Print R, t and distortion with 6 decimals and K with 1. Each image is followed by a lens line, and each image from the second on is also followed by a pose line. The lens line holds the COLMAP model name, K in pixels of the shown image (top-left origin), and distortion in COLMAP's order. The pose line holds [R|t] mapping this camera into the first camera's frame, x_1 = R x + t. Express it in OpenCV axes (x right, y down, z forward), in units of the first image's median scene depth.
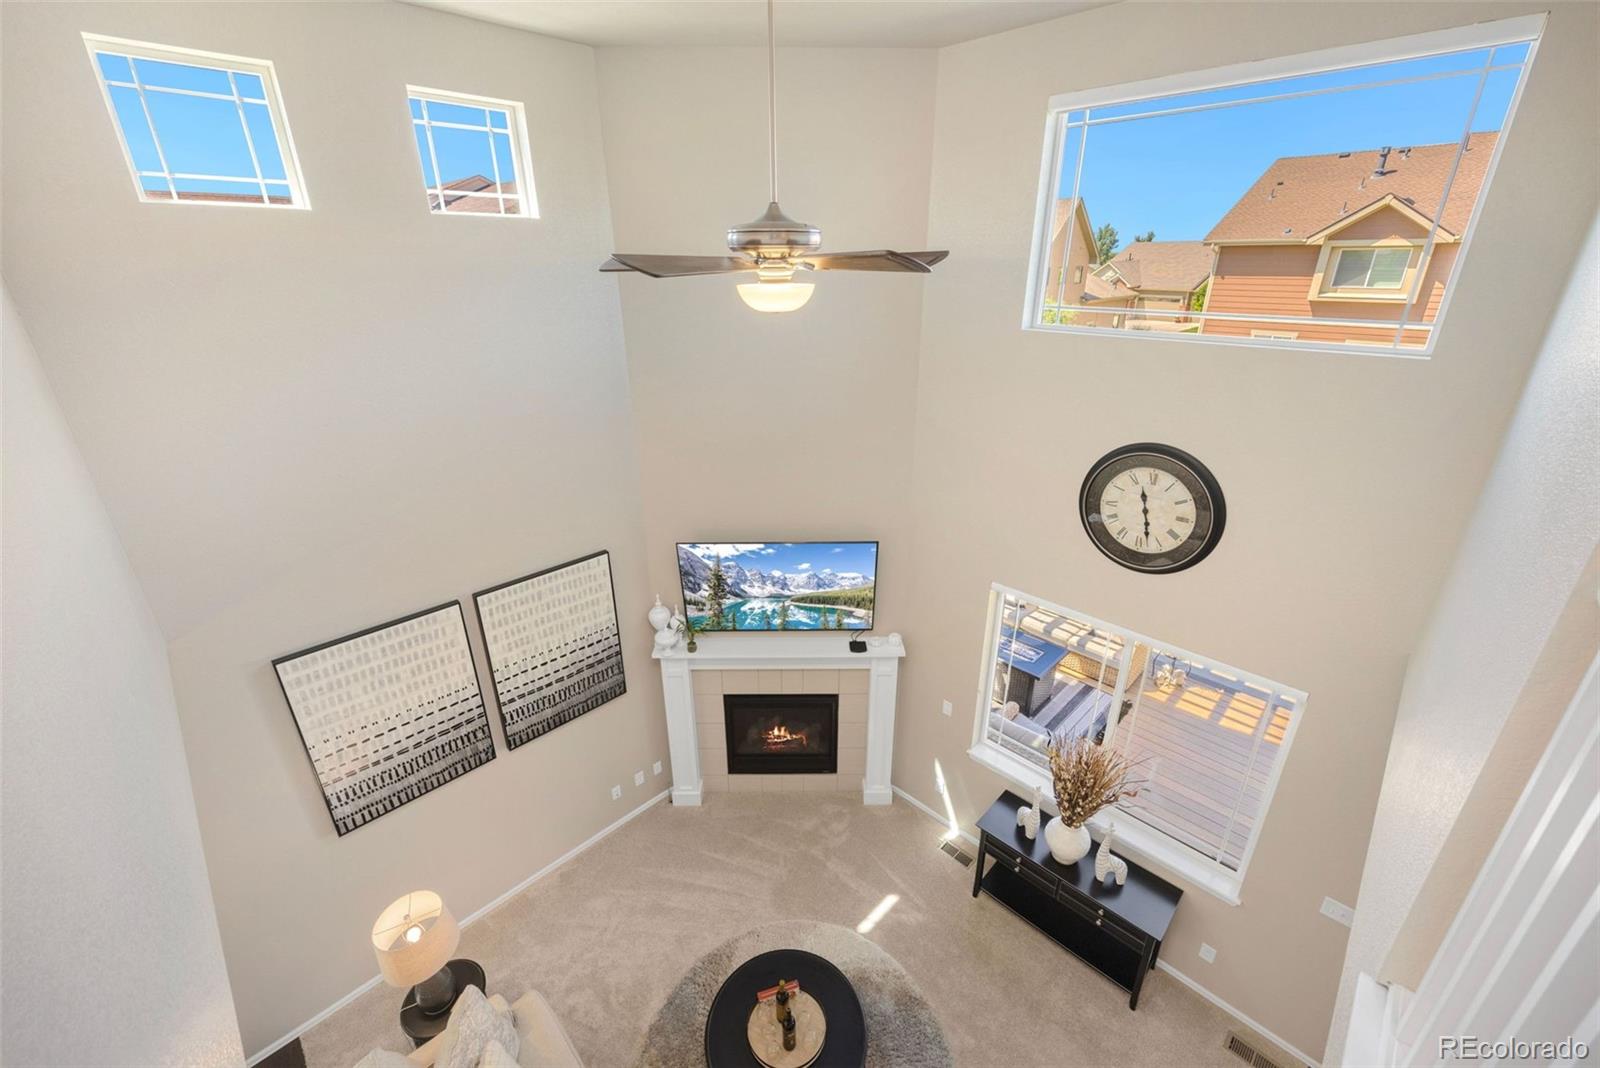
lens RADIAL K [[644.8, 0, 800.4], [0, 644.8, 531.2], [0, 0, 1]] dist [-0.003823, 0.000862]
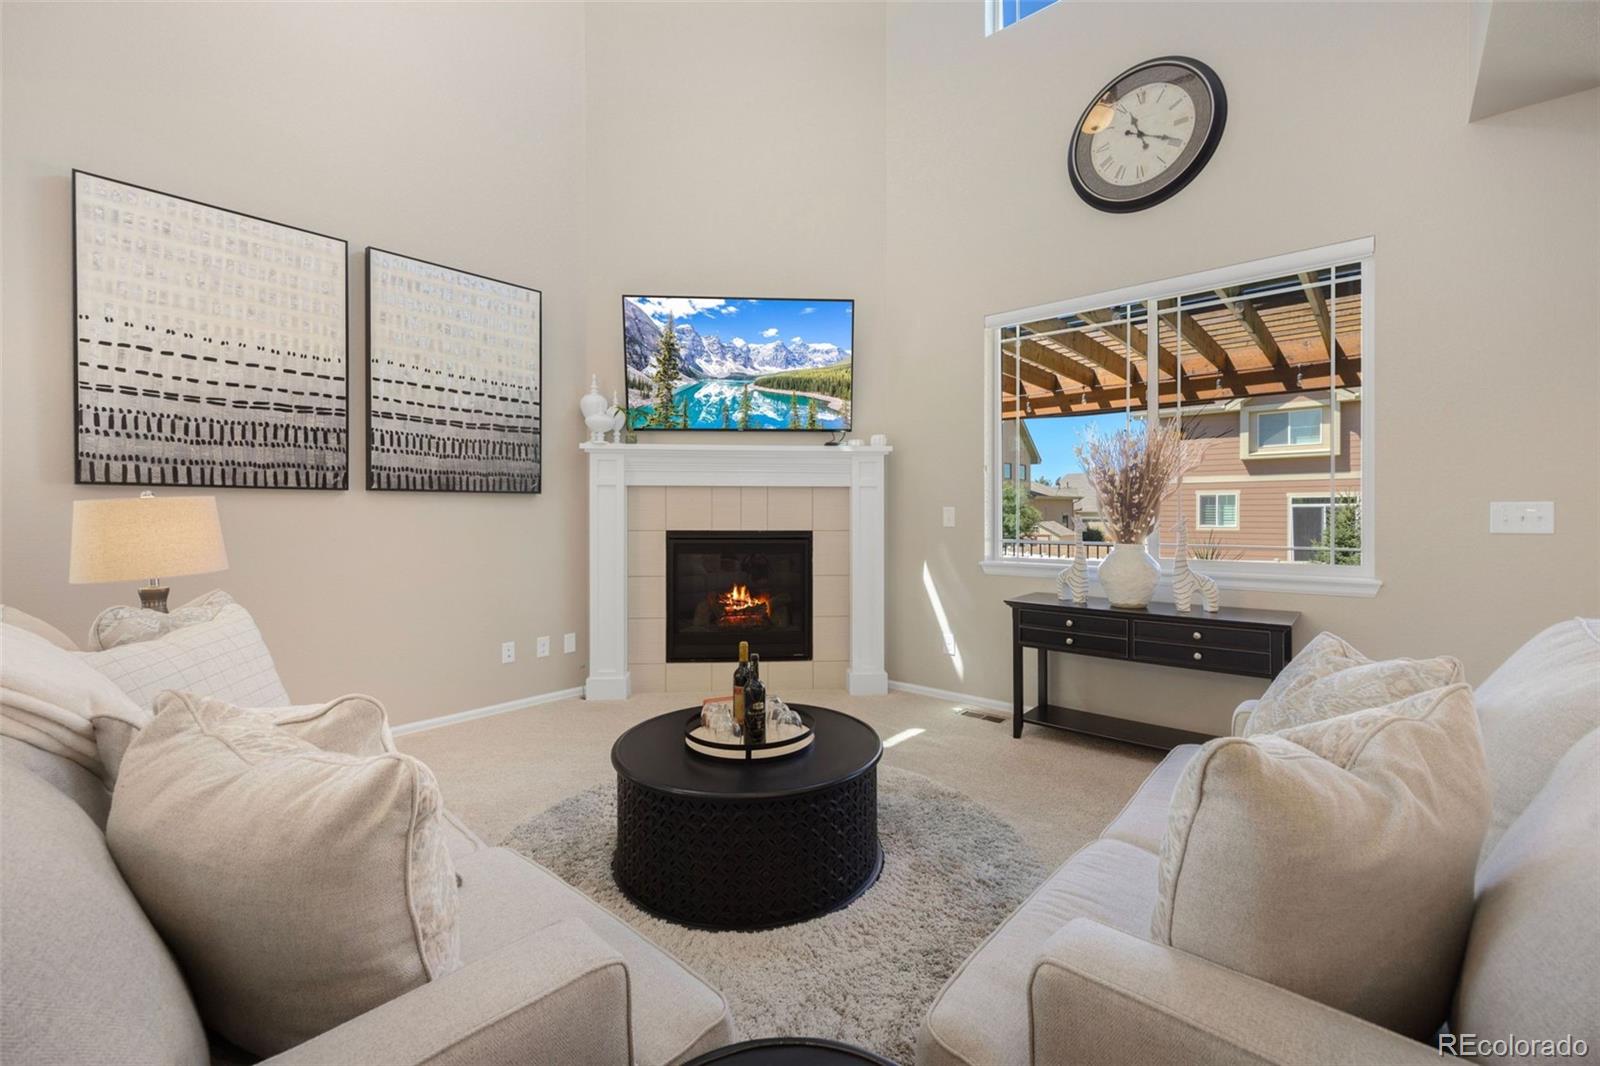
lens RADIAL K [[681.8, 0, 804.0], [0, 681.8, 522.4], [0, 0, 1]] dist [0.009731, -0.002193]
pose [[0.997394, 0.006582, 0.071841, -0.013938], [0.021202, 0.925106, -0.379116, 0.645830], [-0.068956, 0.379652, 0.922556, 0.250245]]
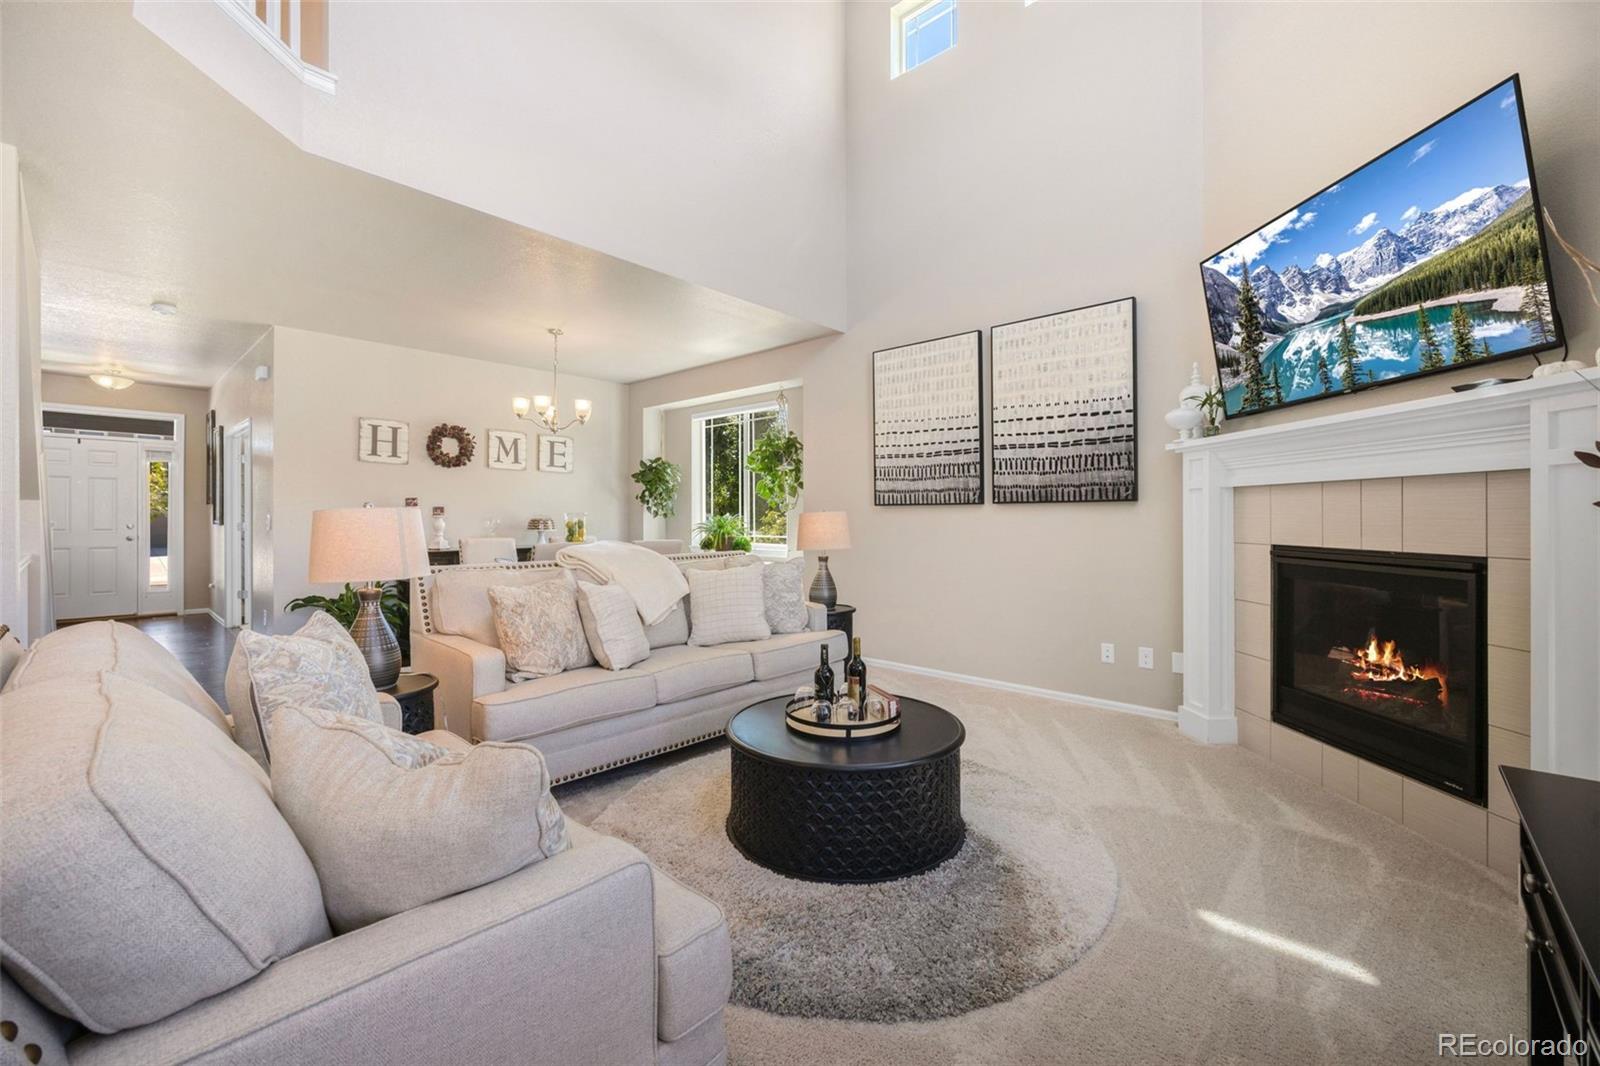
lens RADIAL K [[644.8, 0, 802.7], [0, 644.8, 513.6], [0, 0, 1]] dist [-0.003823, 0.000862]
pose [[0.041245, 0.002831, -0.999145, 0.512884], [-0.389466, 0.920943, -0.013468, 0.460269], [0.920117, 0.389688, 0.039087, 0.659471]]
